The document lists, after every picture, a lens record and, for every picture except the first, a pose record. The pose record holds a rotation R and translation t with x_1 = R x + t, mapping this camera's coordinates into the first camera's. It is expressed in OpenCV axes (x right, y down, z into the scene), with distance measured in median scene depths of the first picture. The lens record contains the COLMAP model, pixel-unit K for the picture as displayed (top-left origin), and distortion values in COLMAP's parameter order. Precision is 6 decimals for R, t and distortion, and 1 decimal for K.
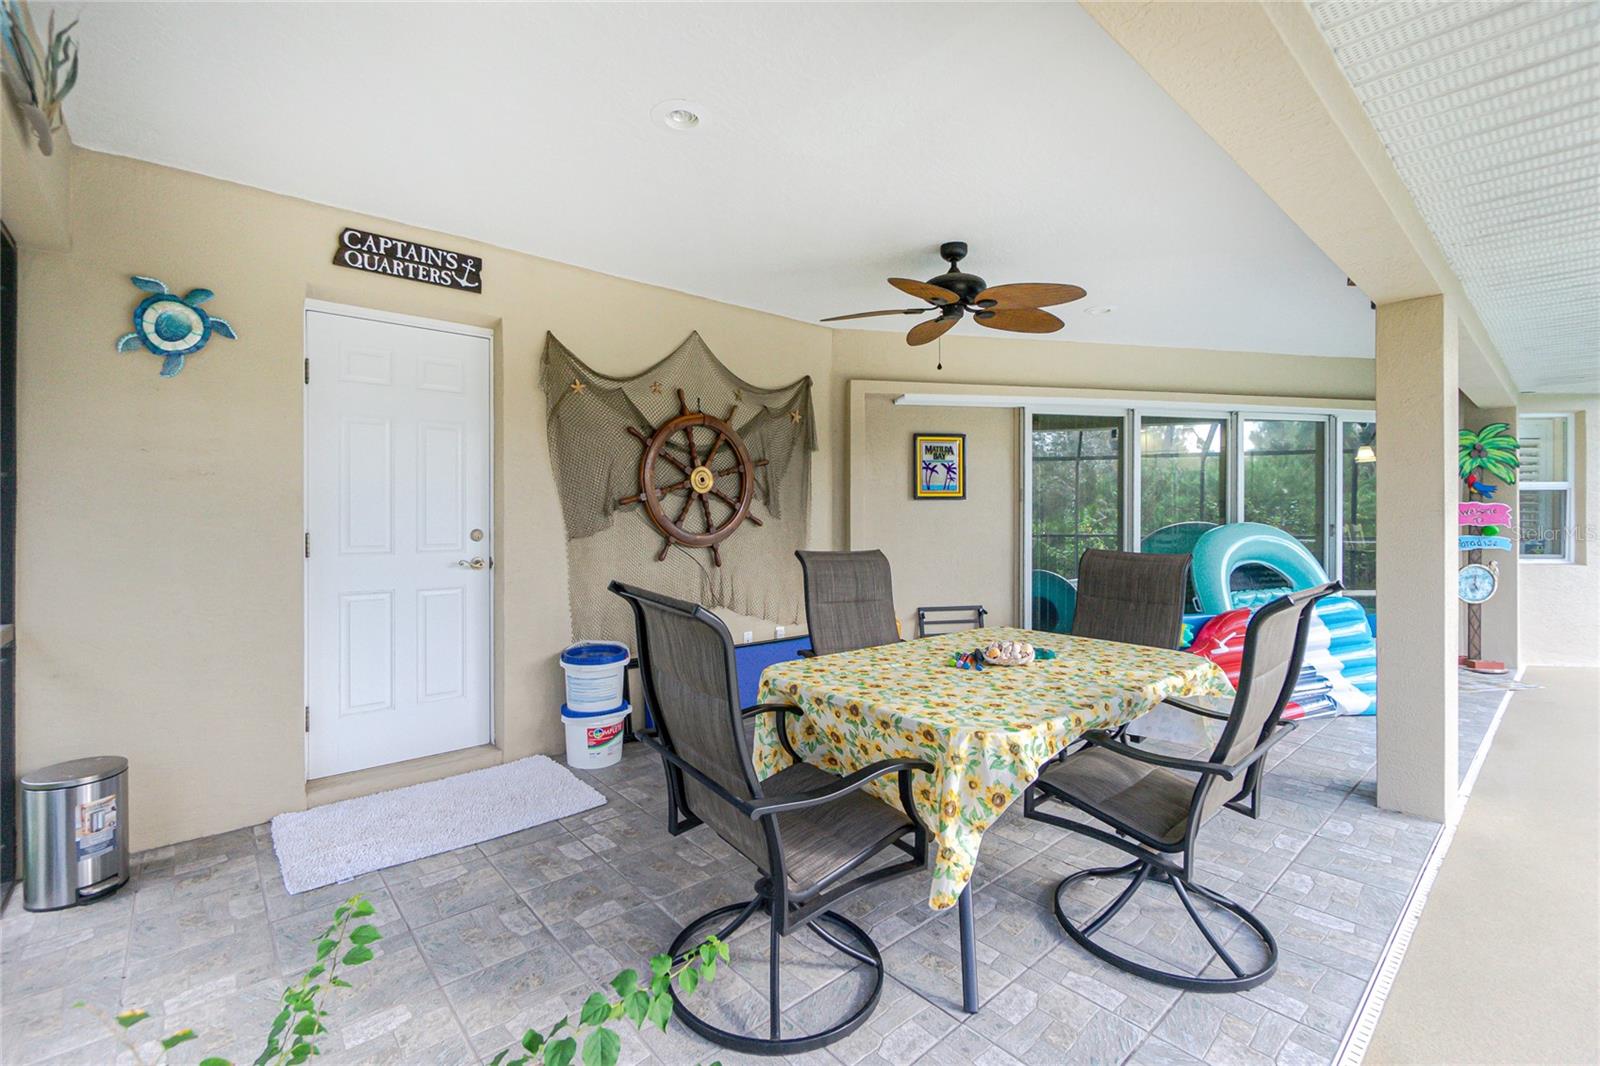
lens RADIAL K [[690.9, 0, 793.5], [0, 690.9, 525.4], [0, 0, 1]] dist [-0.000896, 0.000121]
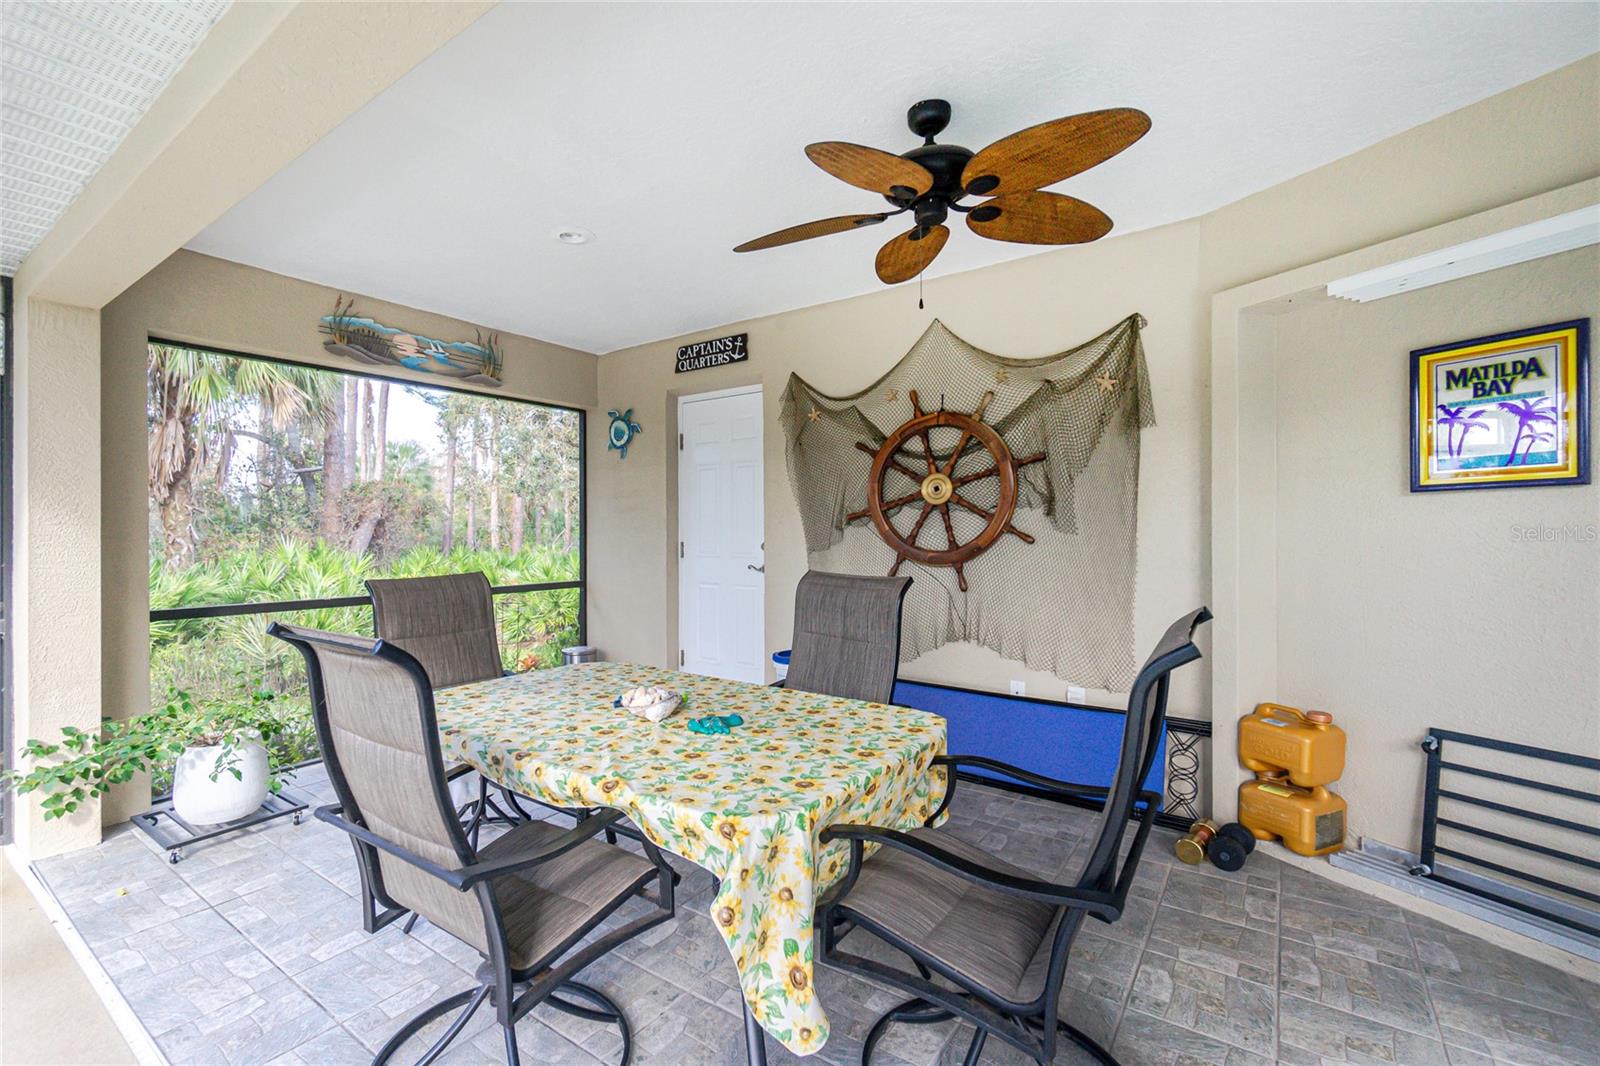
lens RADIAL K [[690.9, 0, 793.5], [0, 690.9, 525.4], [0, 0, 1]] dist [-0.000896, 0.000121]
pose [[0.255487, -0.002034, -0.966810, 0.666414], [0.001451, 0.999997, -0.001721, -0.019155], [0.966811, -0.000963, 0.255489, 0.611611]]
